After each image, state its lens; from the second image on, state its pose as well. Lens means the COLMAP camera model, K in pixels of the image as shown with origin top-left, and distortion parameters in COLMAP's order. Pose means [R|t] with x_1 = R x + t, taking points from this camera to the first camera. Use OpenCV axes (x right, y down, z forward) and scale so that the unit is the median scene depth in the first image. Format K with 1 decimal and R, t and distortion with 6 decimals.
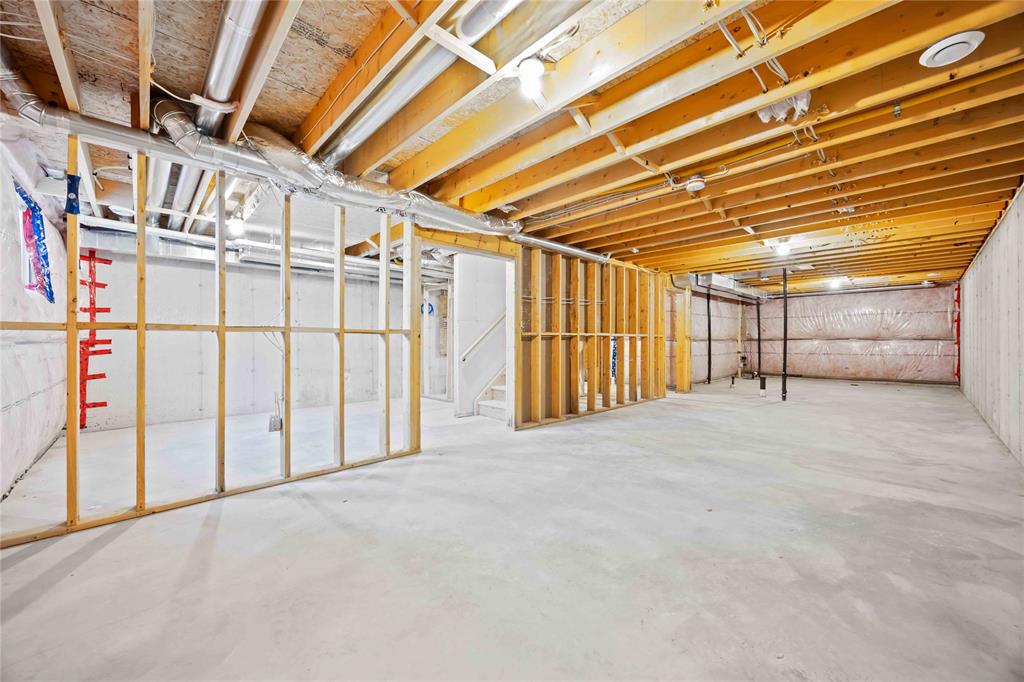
lens RADIAL K [[391.5, 0, 514.6], [0, 391.5, 342.3], [0, 0, 1]] dist [0.006019, -0.000947]
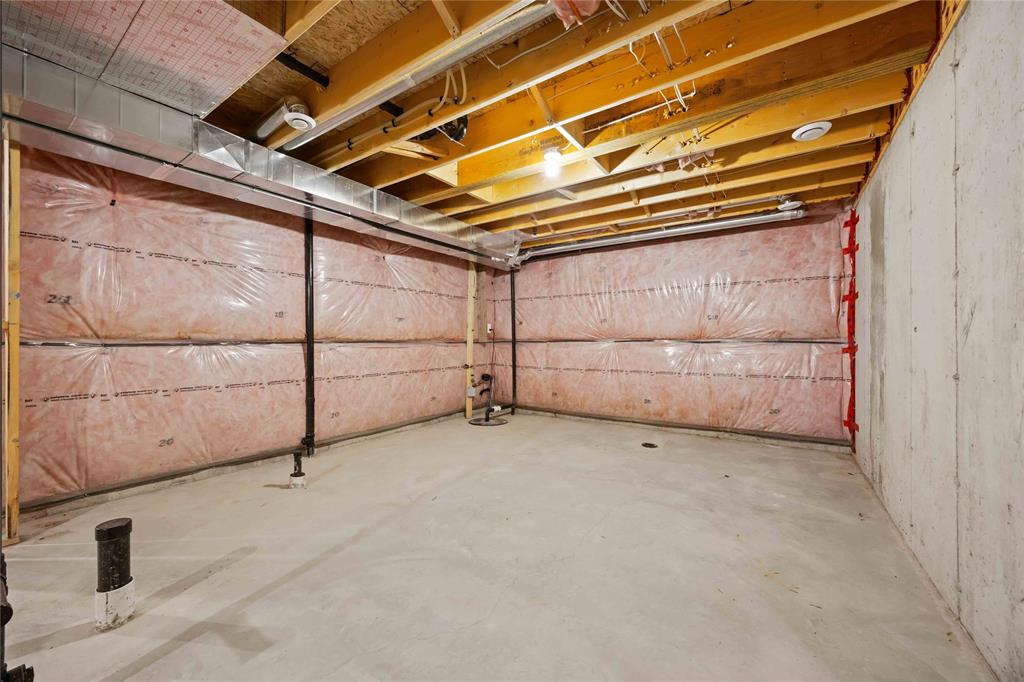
lens RADIAL K [[391.5, 0, 511.1], [0, 391.5, 341.2], [0, 0, 1]] dist [0.006019, -0.000947]
pose [[0.980798, 0.004828, 0.194966, 0.633946], [-0.003774, 0.999976, -0.005778, -0.003751], [-0.194989, 0.004931, 0.980793, 0.607577]]
